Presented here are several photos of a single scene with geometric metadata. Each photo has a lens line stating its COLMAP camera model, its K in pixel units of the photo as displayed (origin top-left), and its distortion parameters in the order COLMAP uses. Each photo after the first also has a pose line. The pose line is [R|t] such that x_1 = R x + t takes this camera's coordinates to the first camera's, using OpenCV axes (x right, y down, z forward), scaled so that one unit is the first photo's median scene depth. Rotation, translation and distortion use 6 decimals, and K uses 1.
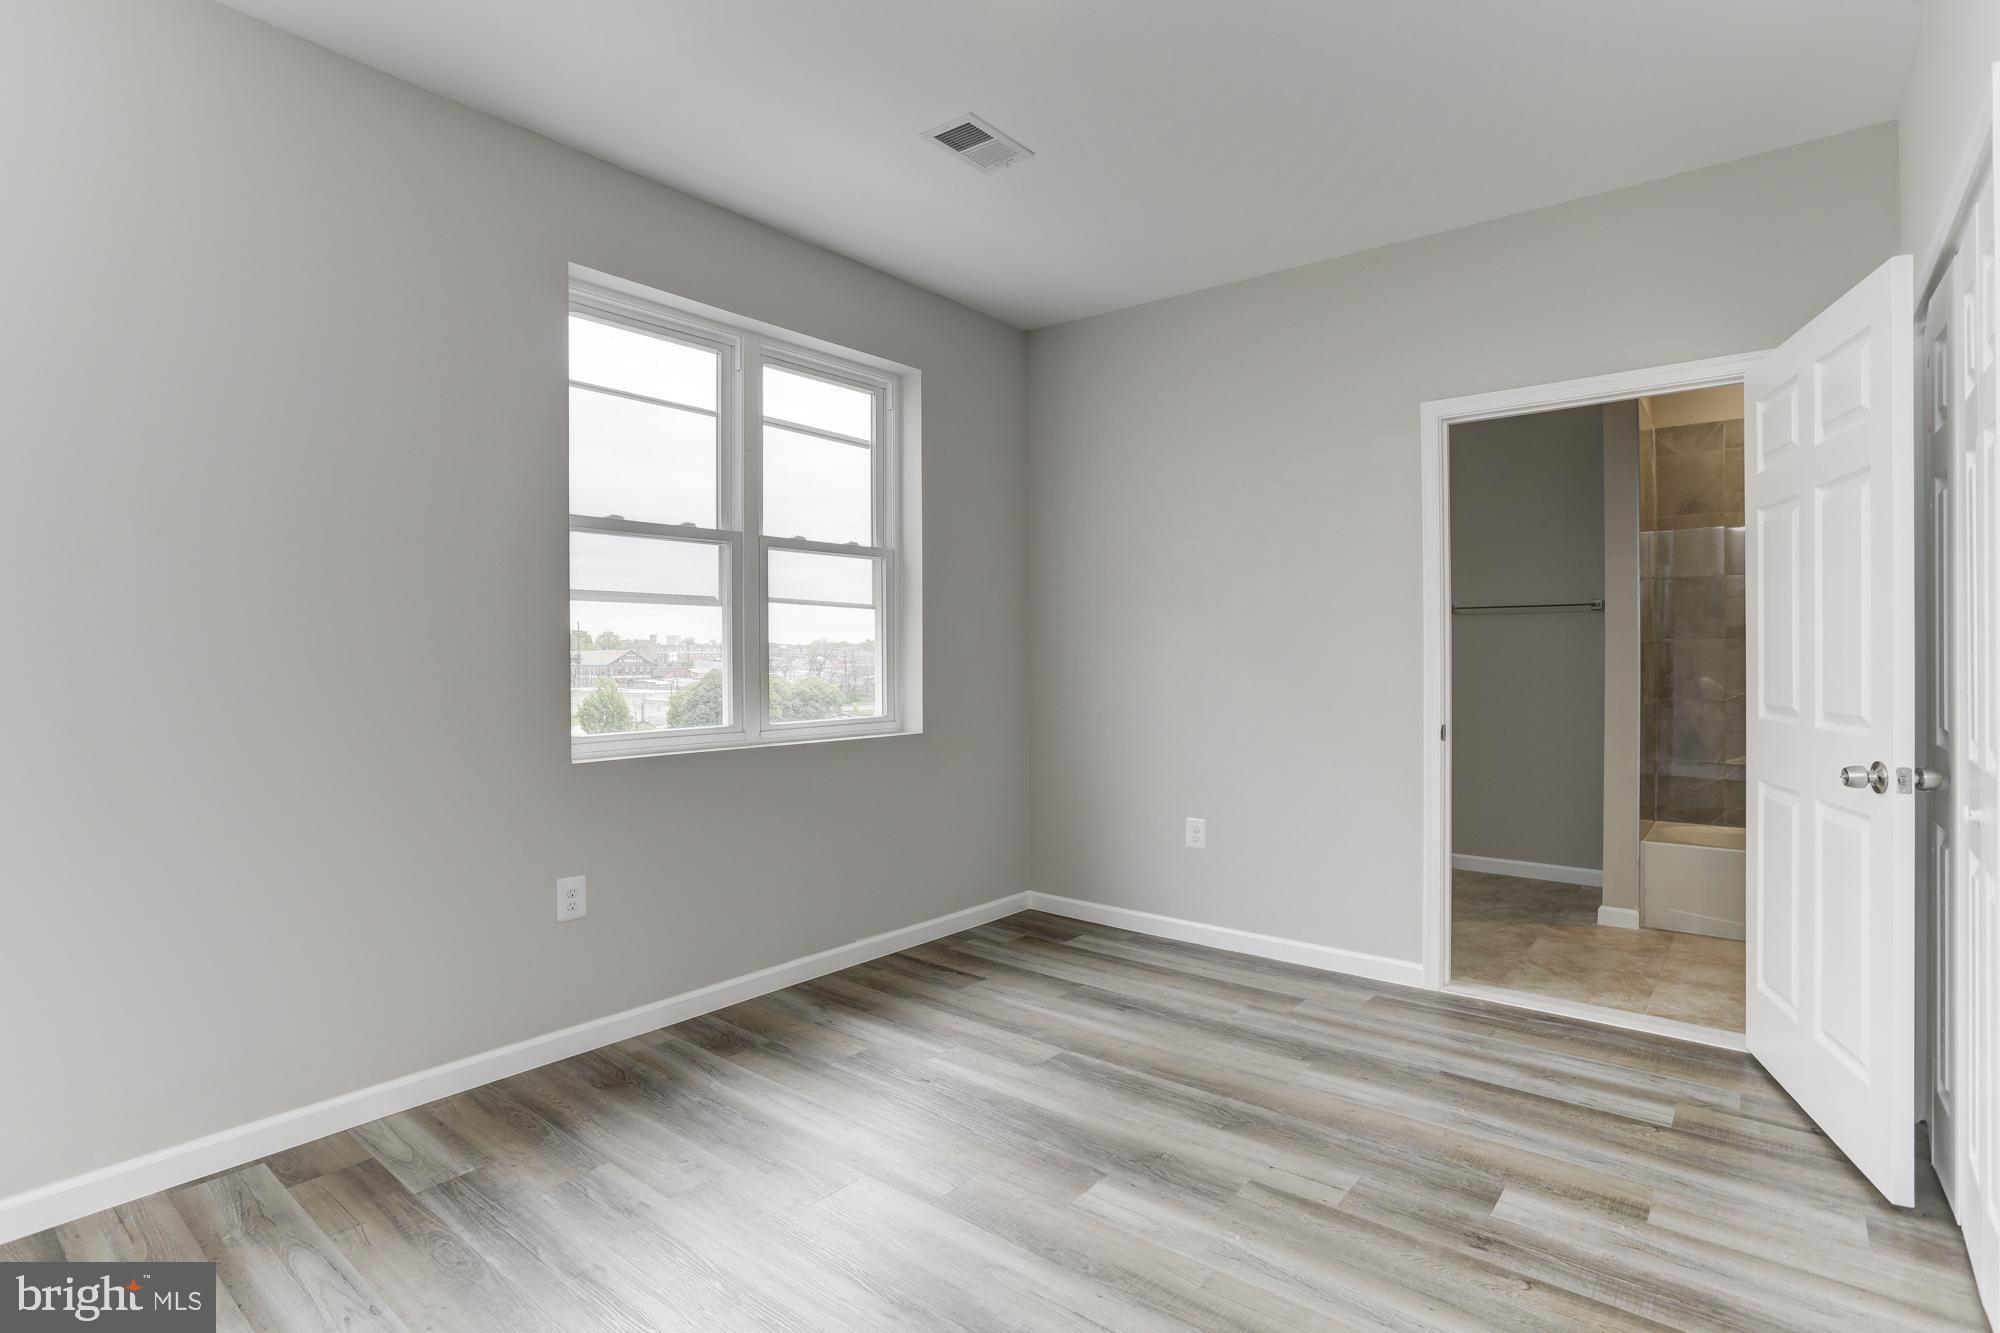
lens RADIAL K [[1006.5, 0, 987.9], [0, 1006.5, 644.5], [0, 0, 1]] dist [-0.053821, 0.024870]
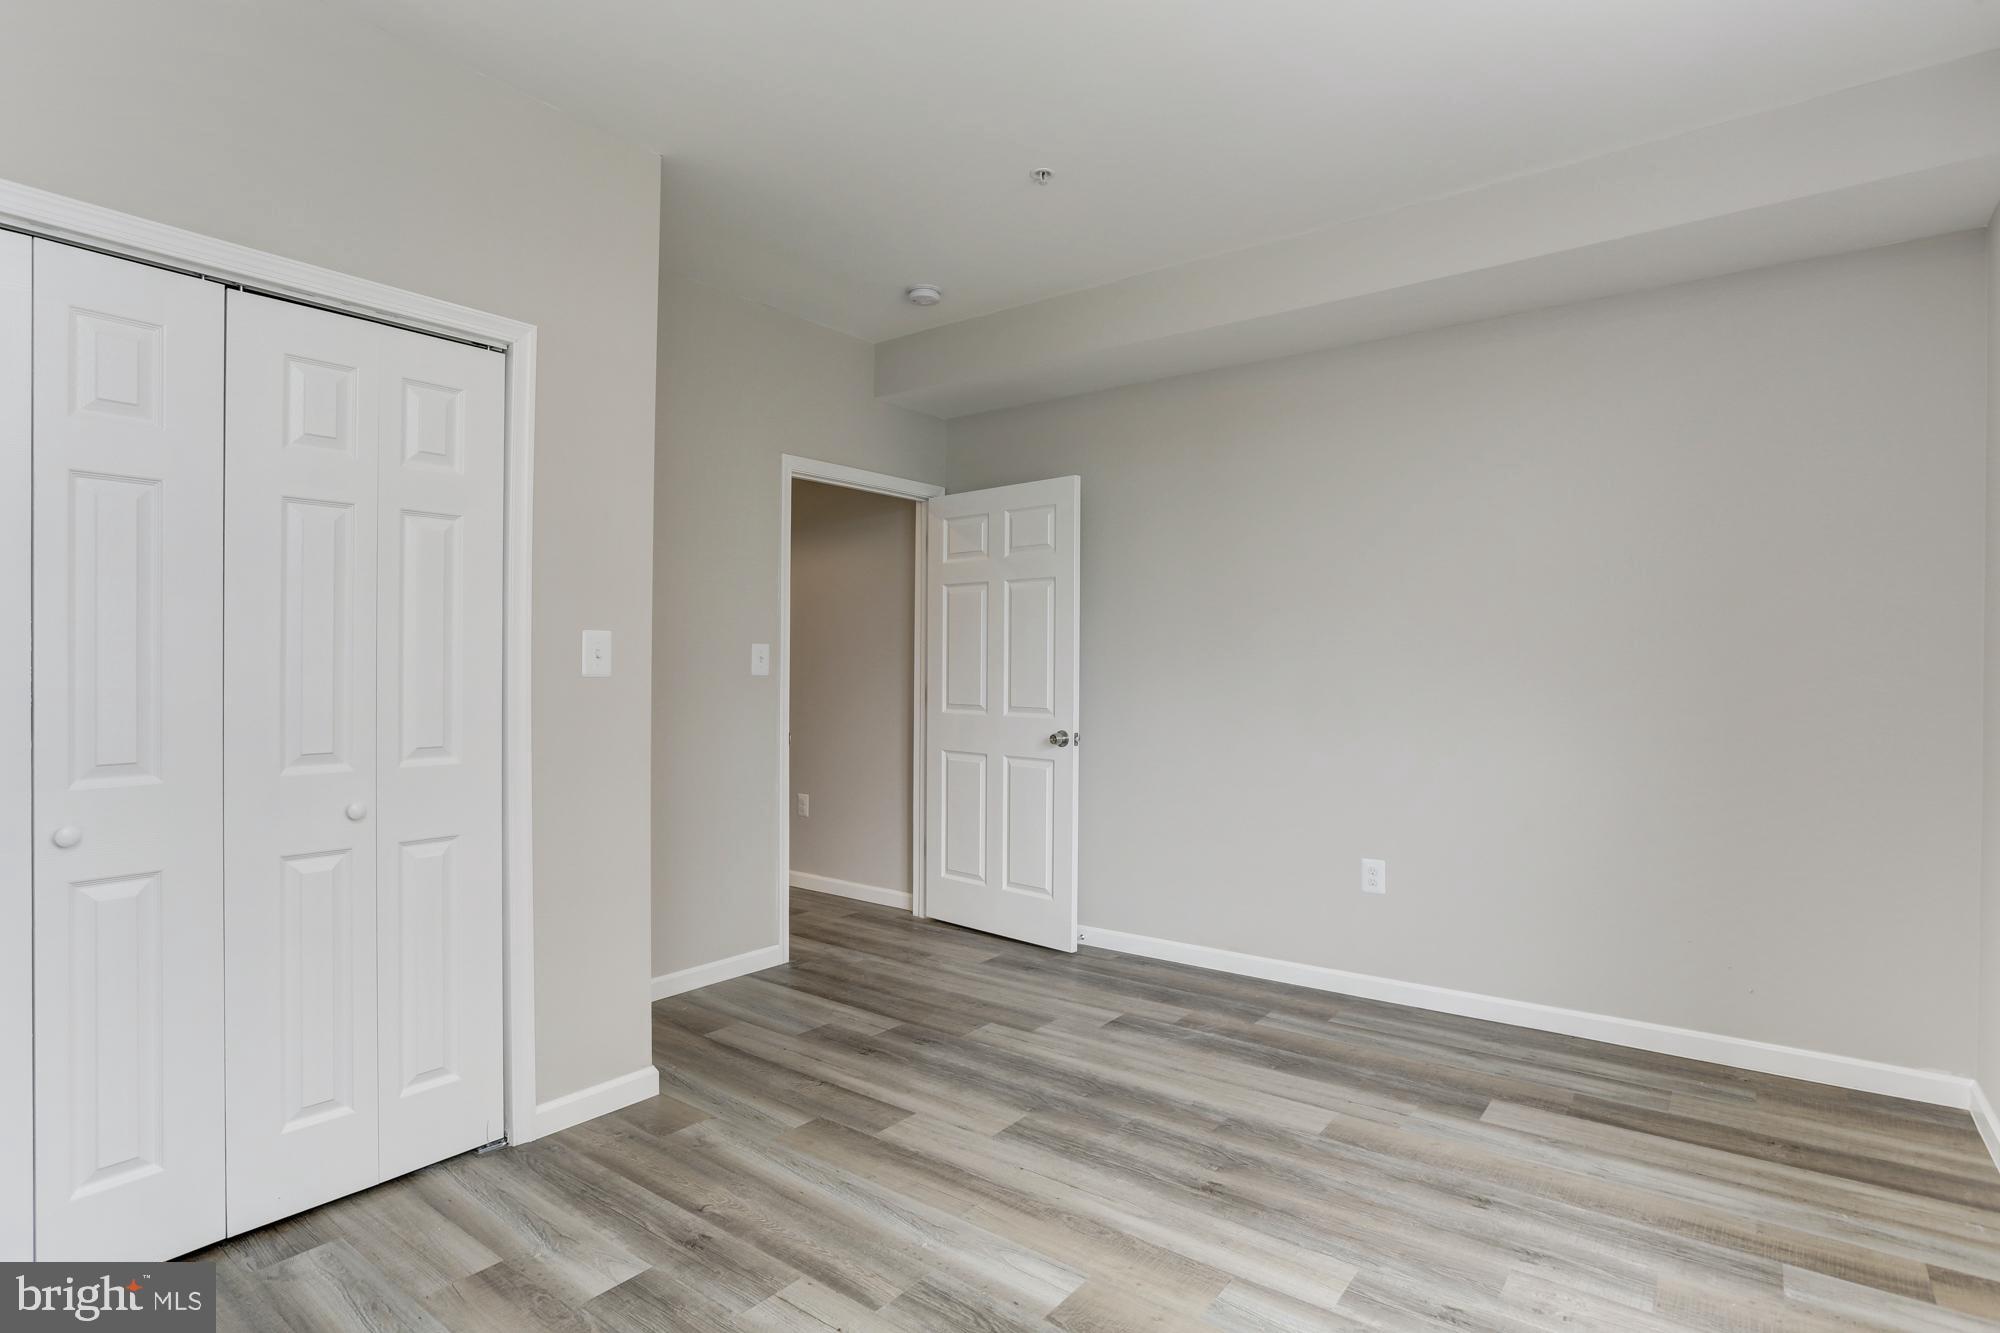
lens RADIAL K [[1030.7, 0, 1031.6], [0, 1030.7, 663.5], [0, 0, 1]] dist [-0.055992, 0.027147]
pose [[-0.997729, -0.002253, -0.067324, 0.149861], [-0.001002, 0.999826, -0.018609, 0.004335], [0.067354, -0.018500, -0.997558, 1.464677]]
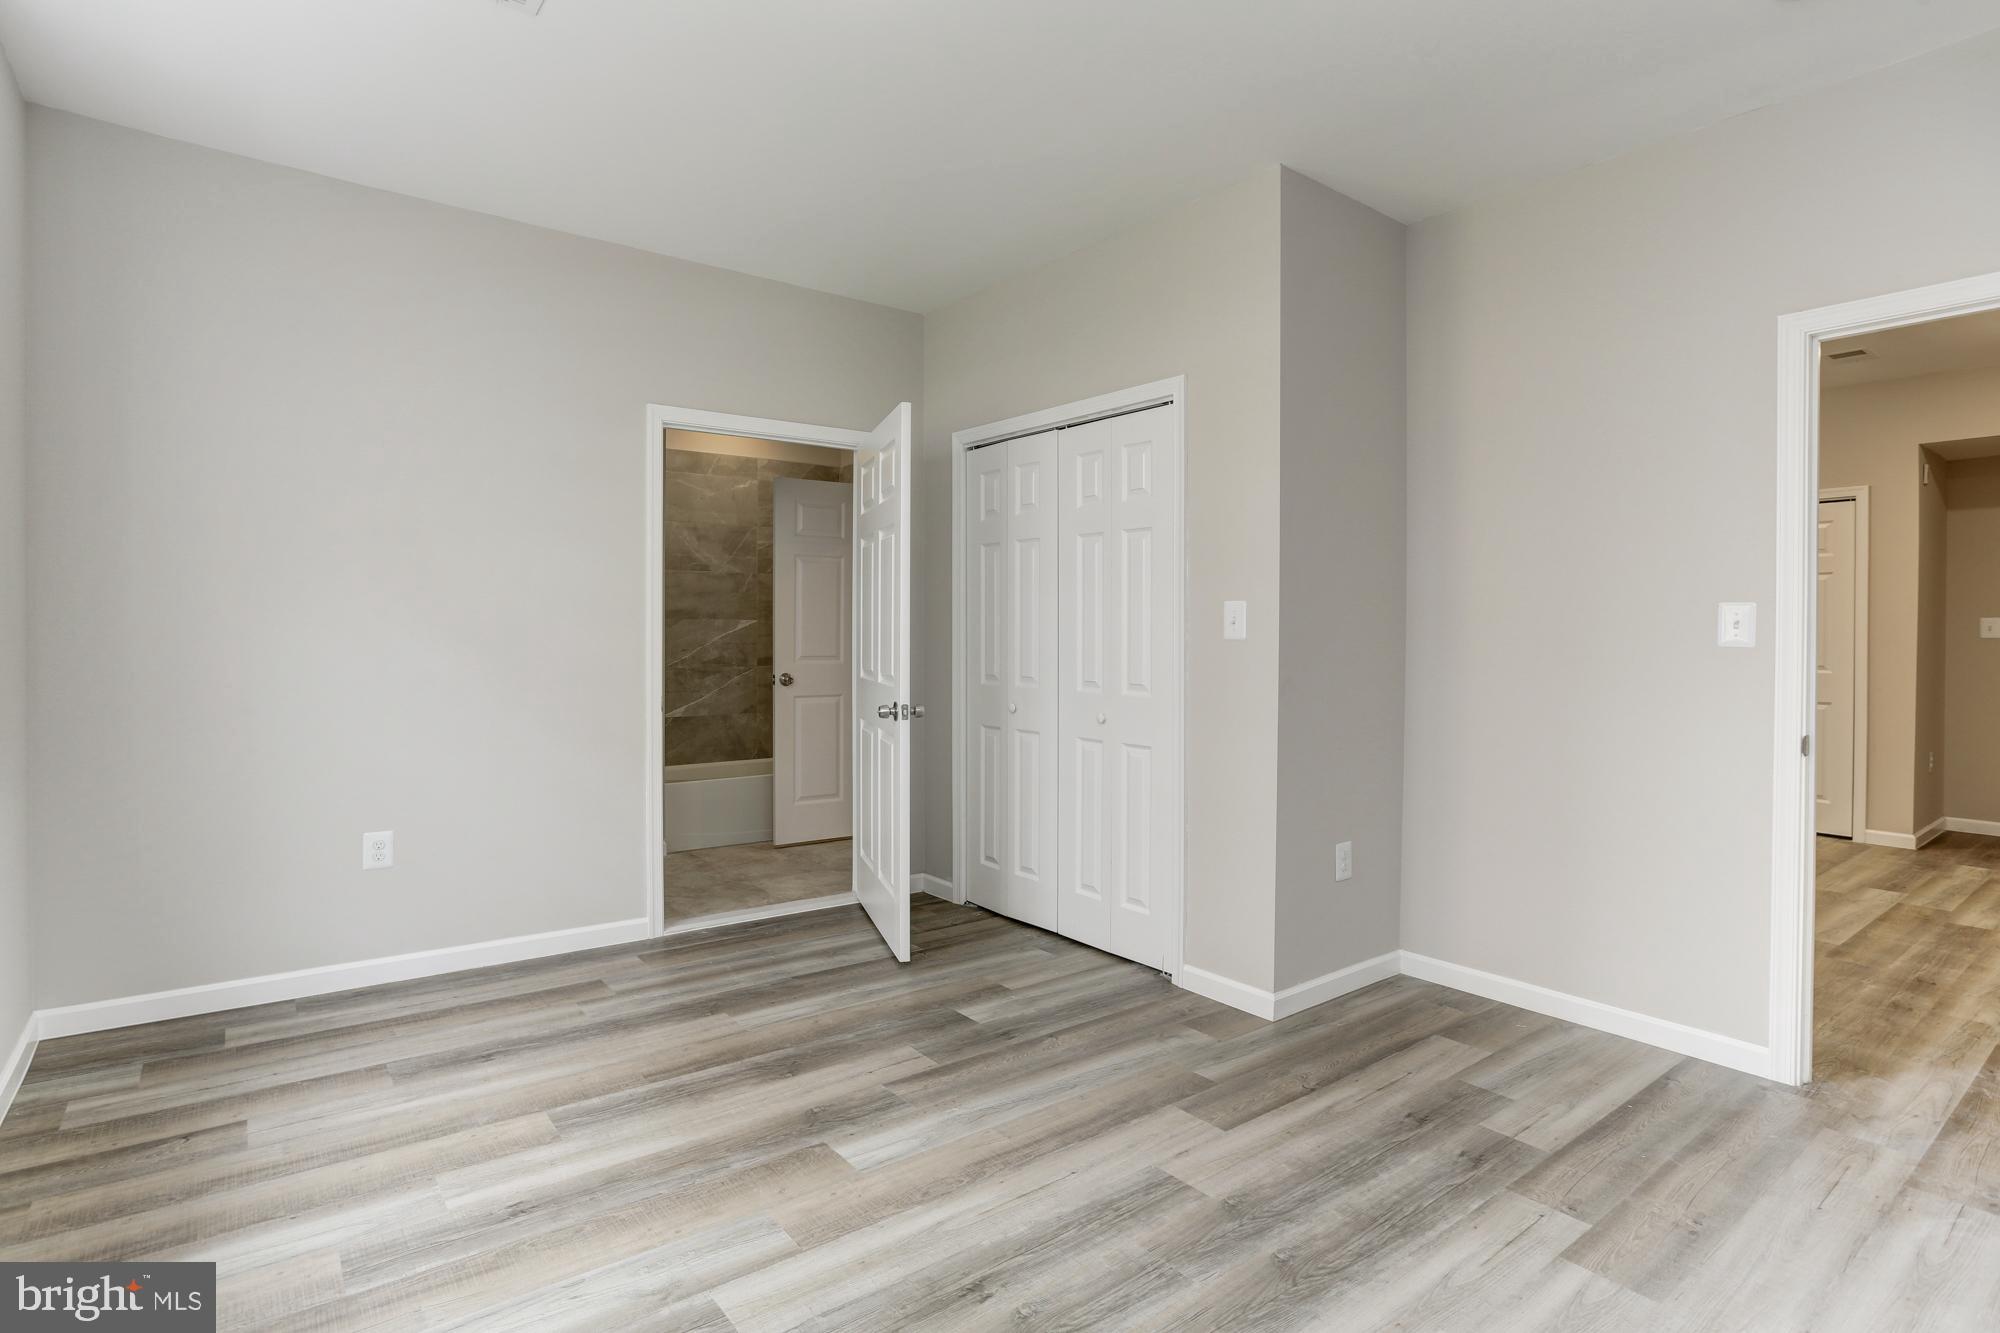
lens RADIAL K [[1006.5, 0, 987.9], [0, 1006.5, 644.5], [0, 0, 1]] dist [-0.053821, 0.024870]
pose [[0.219624, -0.011111, 0.975521, -0.671411], [-0.021598, 0.999635, 0.016248, -0.004730], [-0.975346, -0.024638, 0.219304, 0.490683]]
